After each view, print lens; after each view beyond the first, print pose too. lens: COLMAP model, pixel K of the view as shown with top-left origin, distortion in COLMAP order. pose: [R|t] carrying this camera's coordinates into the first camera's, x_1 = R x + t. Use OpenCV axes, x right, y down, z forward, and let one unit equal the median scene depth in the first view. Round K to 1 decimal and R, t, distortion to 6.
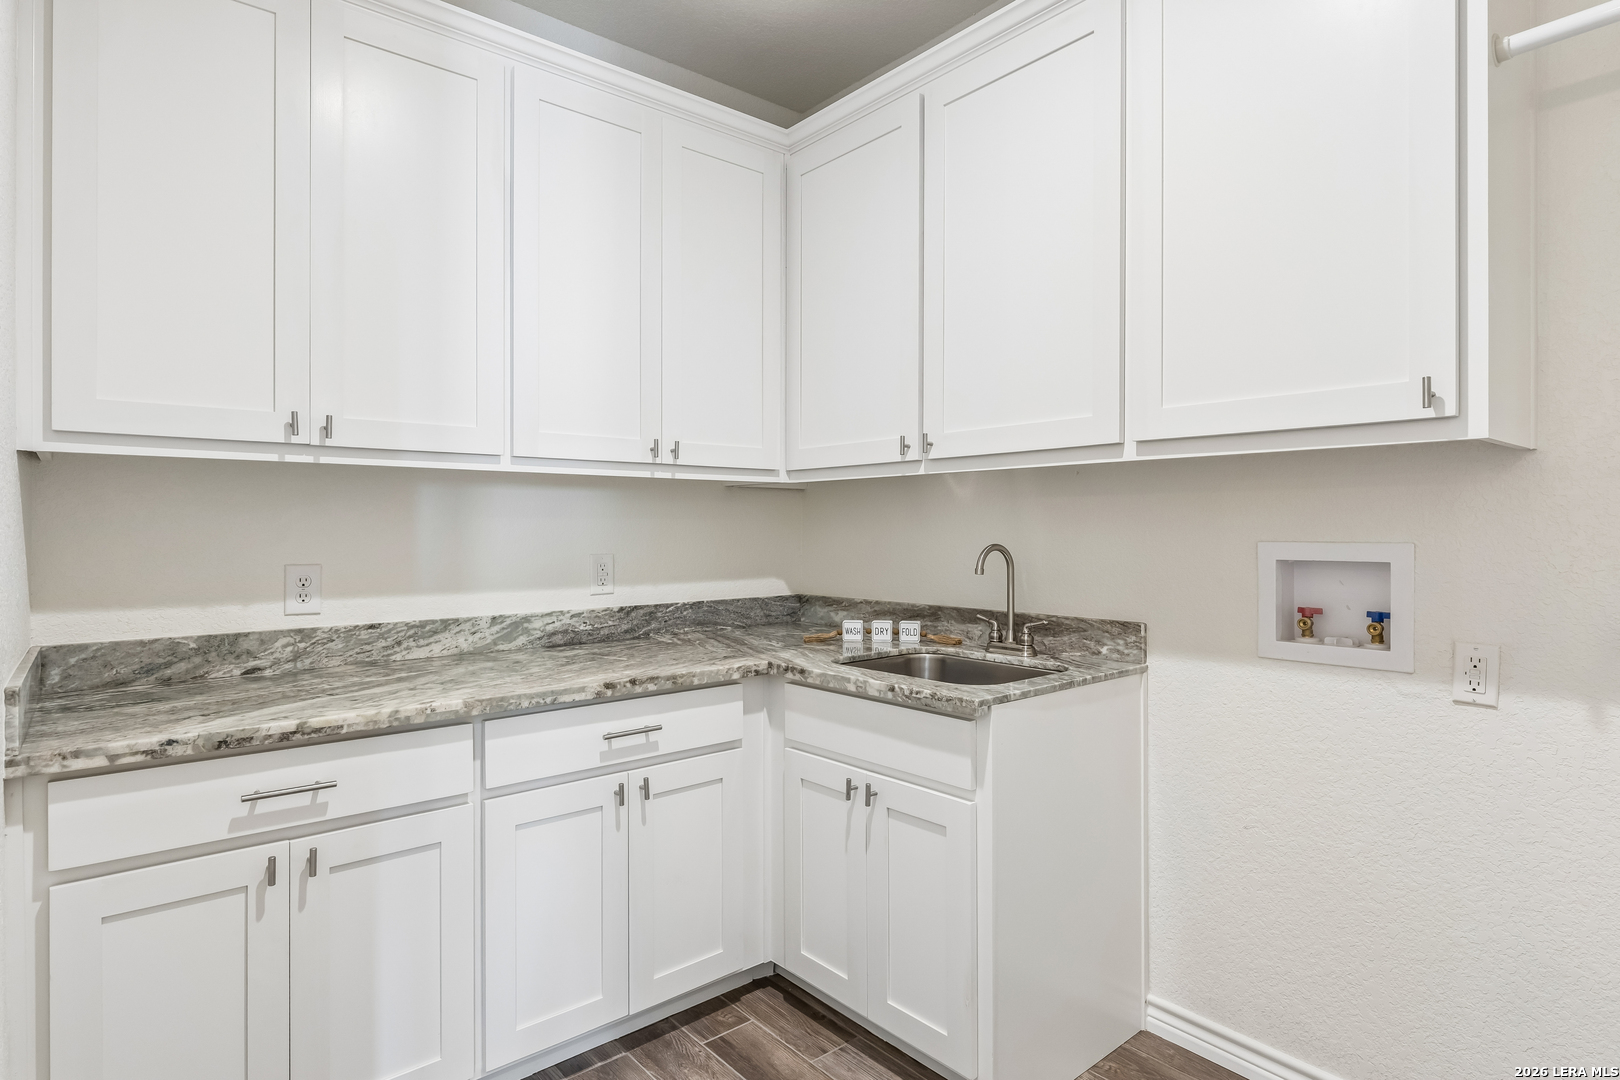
lens RADIAL K [[845.2, 0, 800.8], [0, 845.2, 538.8], [0, 0, 1]] dist [0.000235, -0.000258]
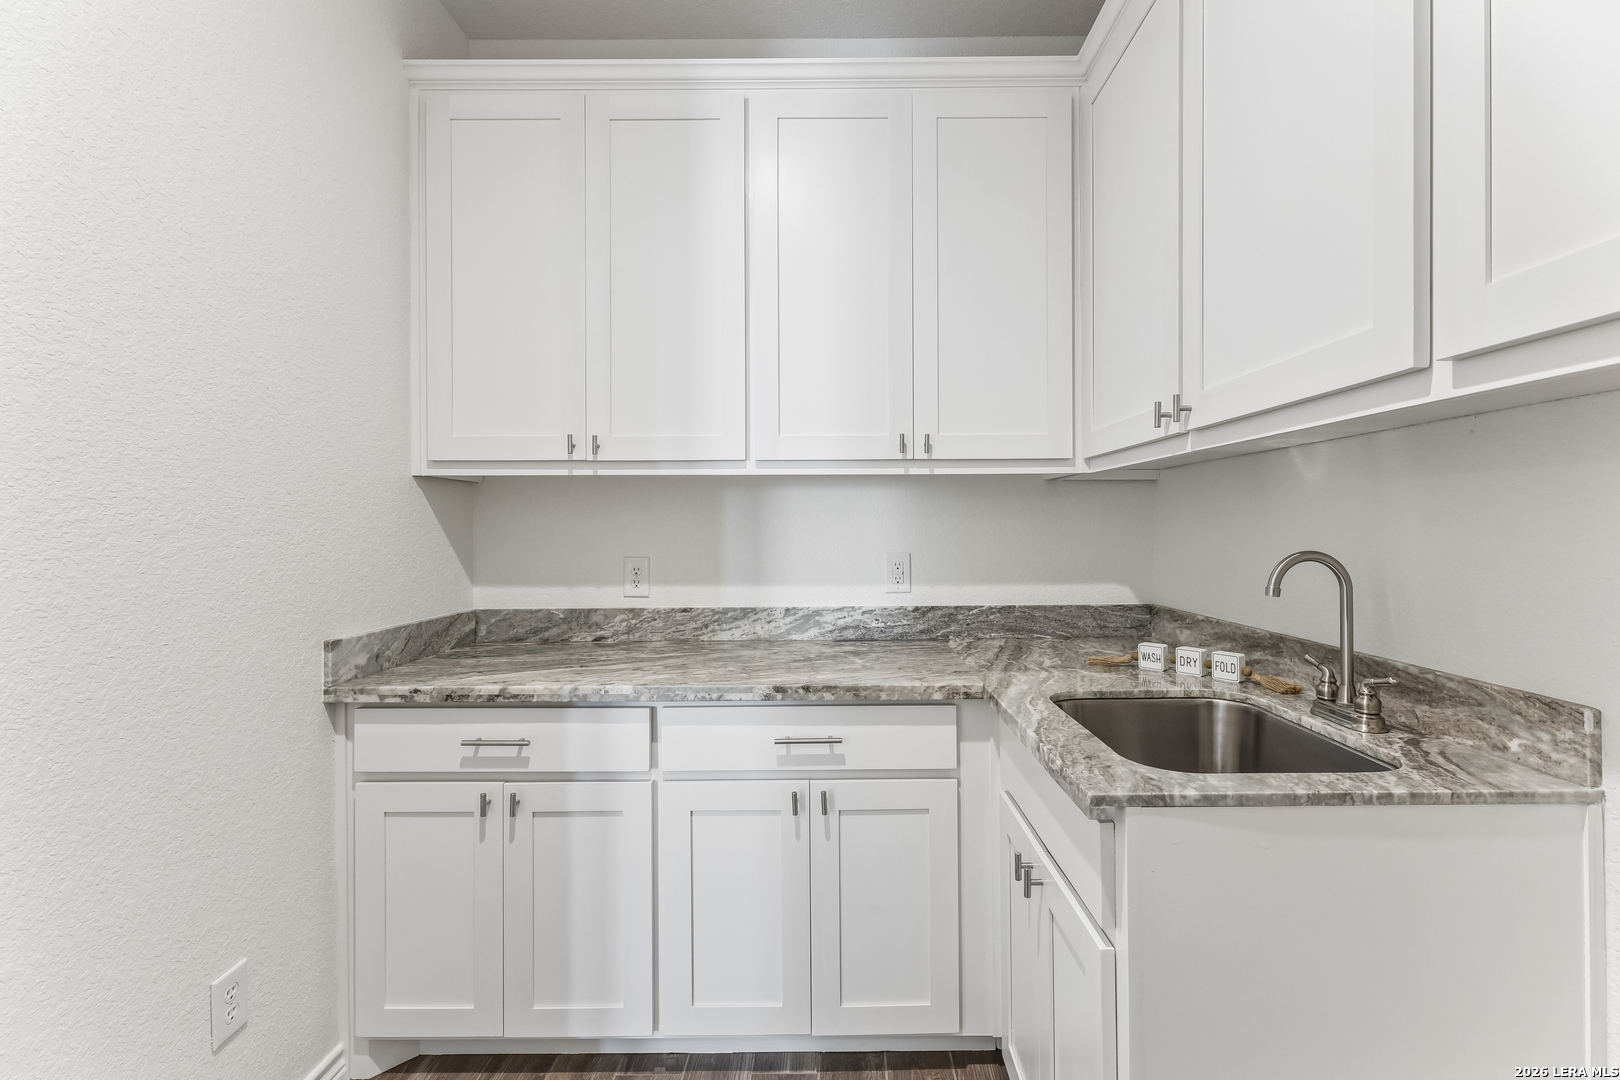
lens RADIAL K [[738.5, 0, 813.3], [0, 738.5, 530.5], [0, 0, 1]] dist [0.004697, -0.000667]
pose [[0.774437, 0.001324, -0.632649, 0.314056], [-0.004038, 0.999988, -0.002850, -0.006991], [0.632638, 0.004762, 0.774433, 0.331418]]
